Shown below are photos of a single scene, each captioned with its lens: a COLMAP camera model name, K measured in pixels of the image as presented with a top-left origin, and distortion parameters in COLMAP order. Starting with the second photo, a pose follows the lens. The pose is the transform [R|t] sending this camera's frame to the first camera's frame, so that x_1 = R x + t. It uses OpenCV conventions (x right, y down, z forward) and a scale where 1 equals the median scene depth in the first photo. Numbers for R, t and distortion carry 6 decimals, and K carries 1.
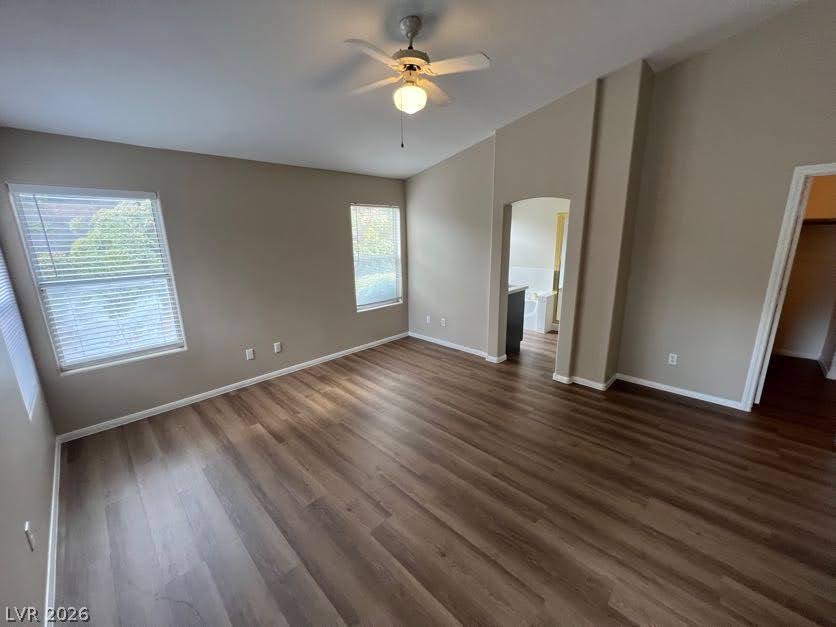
lens RADIAL K [[334.7, 0, 416.1], [0, 334.7, 312.8], [0, 0, 1]] dist [-0.006113, 0.001148]
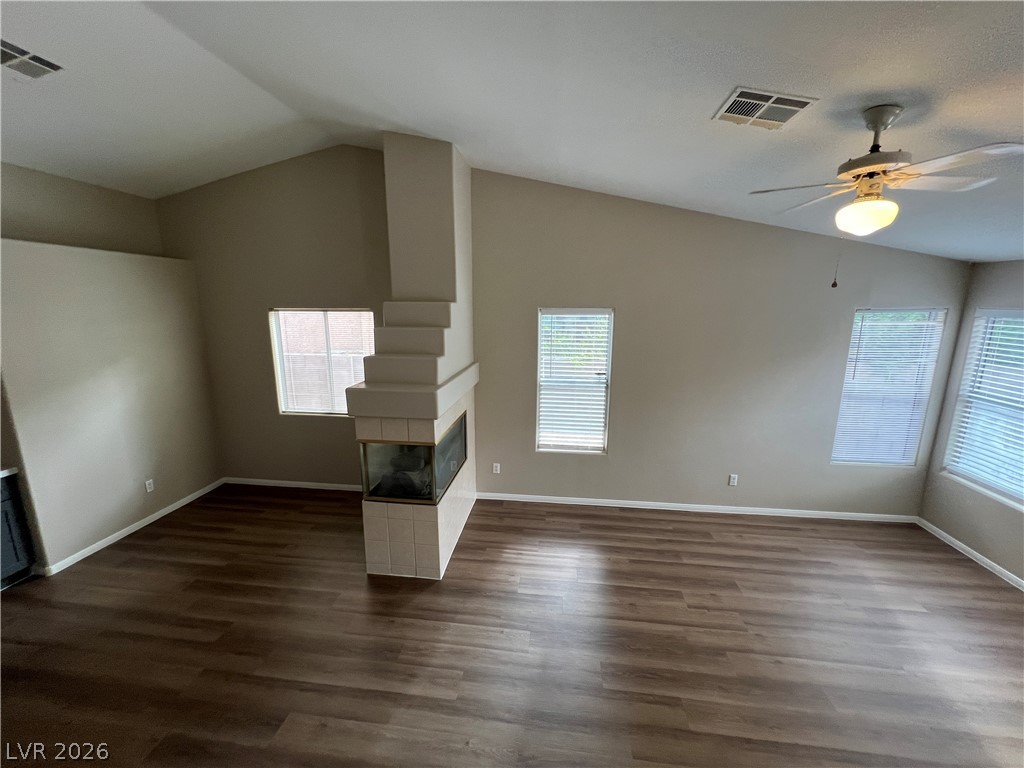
lens RADIAL K [[410.0, 0, 507.9], [0, 410.0, 383.5], [0, 0, 1]] dist [-0.006113, 0.001148]
pose [[-0.793730, 0.130072, -0.594200, 0.708949], [-0.136191, 0.914067, 0.382014, -0.339715], [0.592828, 0.384140, -0.707808, 0.815322]]
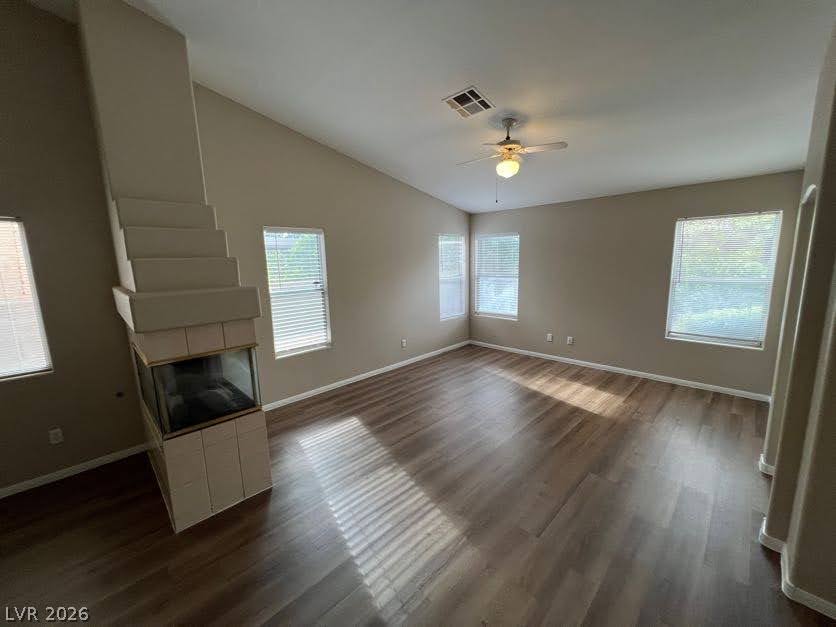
lens RADIAL K [[334.7, 0, 417.8], [0, 334.7, 310.0], [0, 0, 1]] dist [-0.006113, 0.001148]
pose [[-0.007039, 0.166992, -0.985933, 0.996468], [-0.211198, 0.963468, 0.164695, -0.116598], [0.977418, 0.209386, 0.028486, 0.443398]]
